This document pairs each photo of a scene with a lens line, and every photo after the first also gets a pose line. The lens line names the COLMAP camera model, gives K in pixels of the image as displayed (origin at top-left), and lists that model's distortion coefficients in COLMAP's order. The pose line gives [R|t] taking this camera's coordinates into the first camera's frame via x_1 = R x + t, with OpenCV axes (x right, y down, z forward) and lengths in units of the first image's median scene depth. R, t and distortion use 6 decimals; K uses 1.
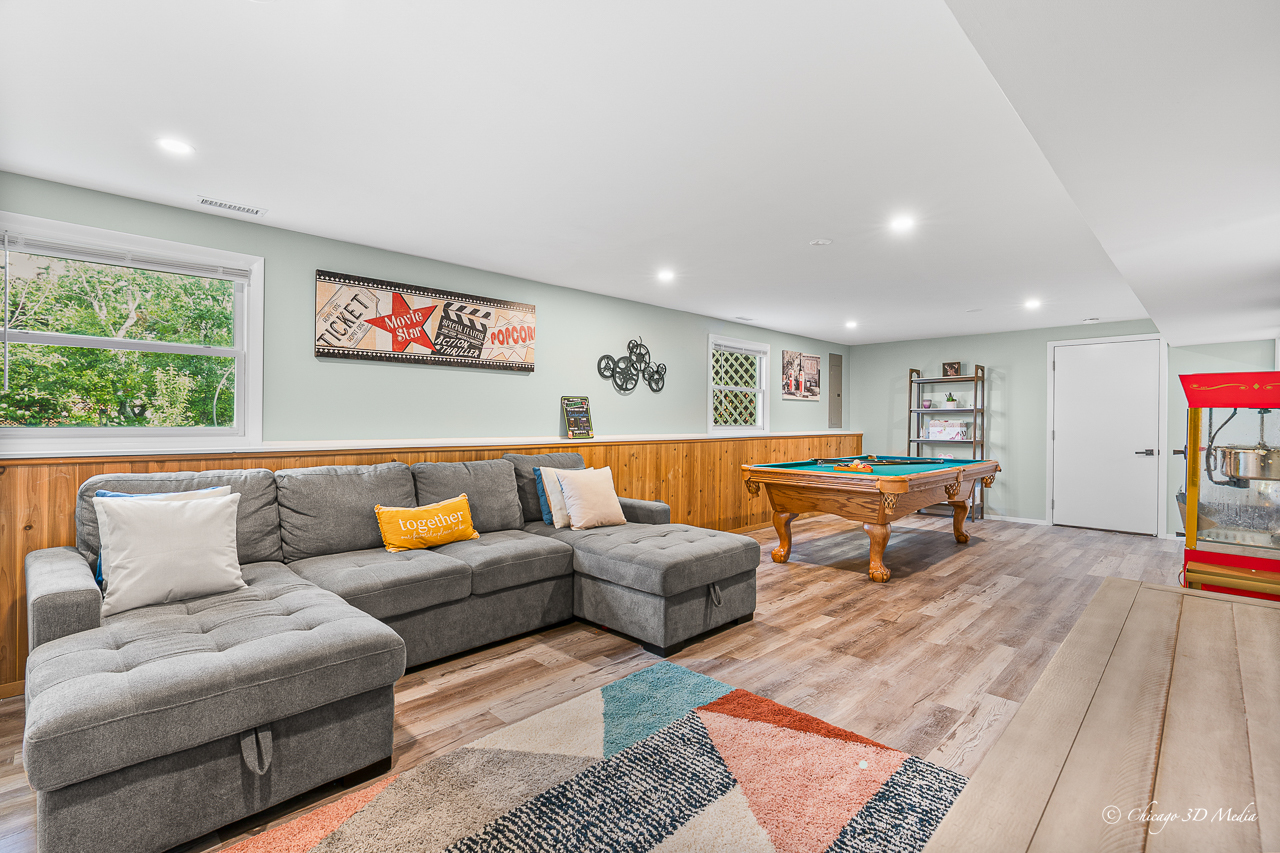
lens RADIAL K [[594.9, 0, 644.8], [0, 594.9, 416.5], [0, 0, 1]] dist [-0.011581, 0.000661]
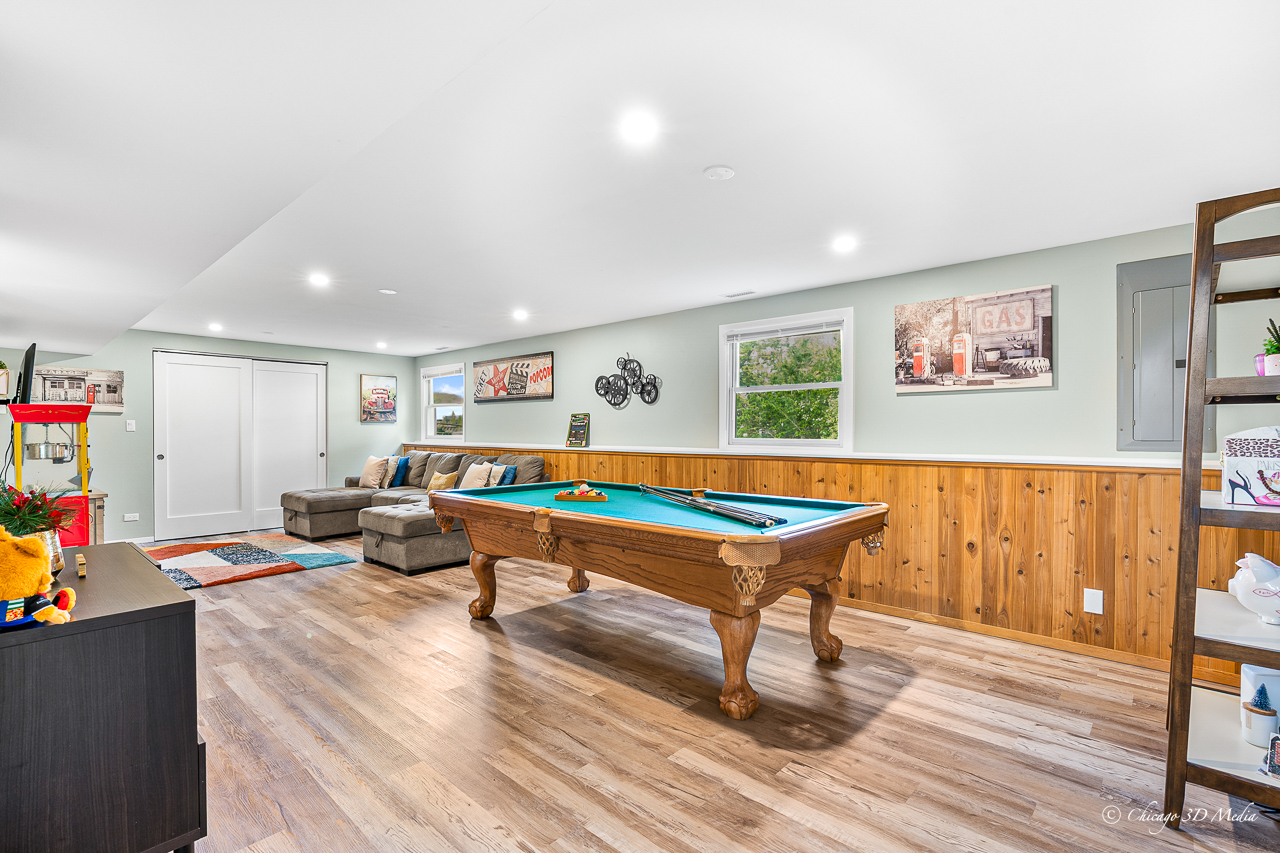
lens RADIAL K [[592.5, 0, 639.8], [0, 592.5, 432.1], [0, 0, 1]] dist [-0.010415, 0.000544]
pose [[0.033144, -0.001438, -0.999450, 1.300732], [0.007522, 0.999971, -0.001189, 0.008988], [0.999422, -0.007479, 0.033154, 1.233546]]
